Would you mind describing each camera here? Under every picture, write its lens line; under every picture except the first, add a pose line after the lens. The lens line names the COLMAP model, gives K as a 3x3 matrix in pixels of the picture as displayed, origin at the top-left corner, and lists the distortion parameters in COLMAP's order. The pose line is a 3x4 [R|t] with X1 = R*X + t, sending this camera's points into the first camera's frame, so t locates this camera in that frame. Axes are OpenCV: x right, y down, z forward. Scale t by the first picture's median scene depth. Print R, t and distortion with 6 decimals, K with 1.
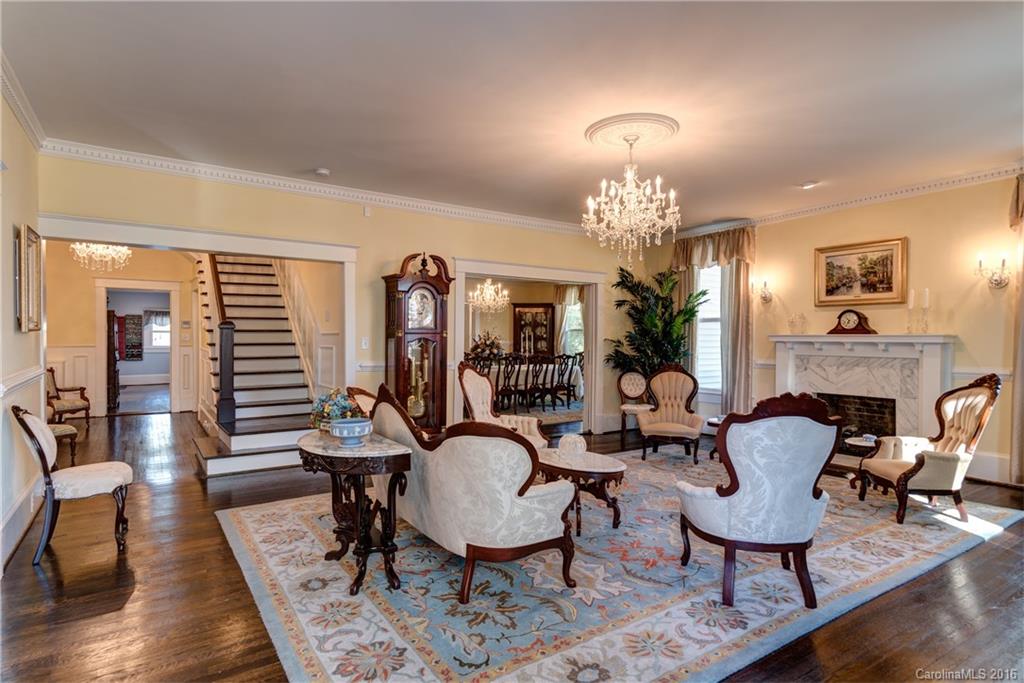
lens RADIAL K [[554.4, 0, 508.0], [0, 554.4, 346.9], [0, 0, 1]] dist [0.003216, -0.000704]
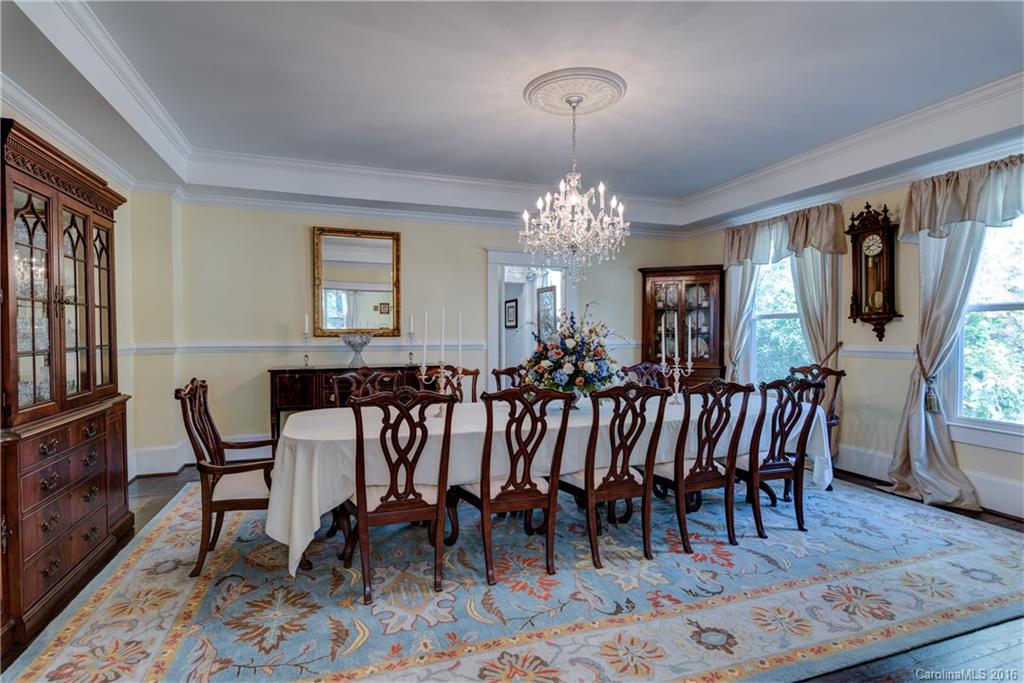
lens RADIAL K [[521.9, 0, 506.4], [0, 521.9, 343.3], [0, 0, 1]] dist [0.016134, 0.000537]
pose [[0.969588, -0.003465, -0.244719, 0.007770], [0.002085, 0.999980, -0.005899, -0.005890], [0.244735, 0.005209, 0.969576, 0.624032]]
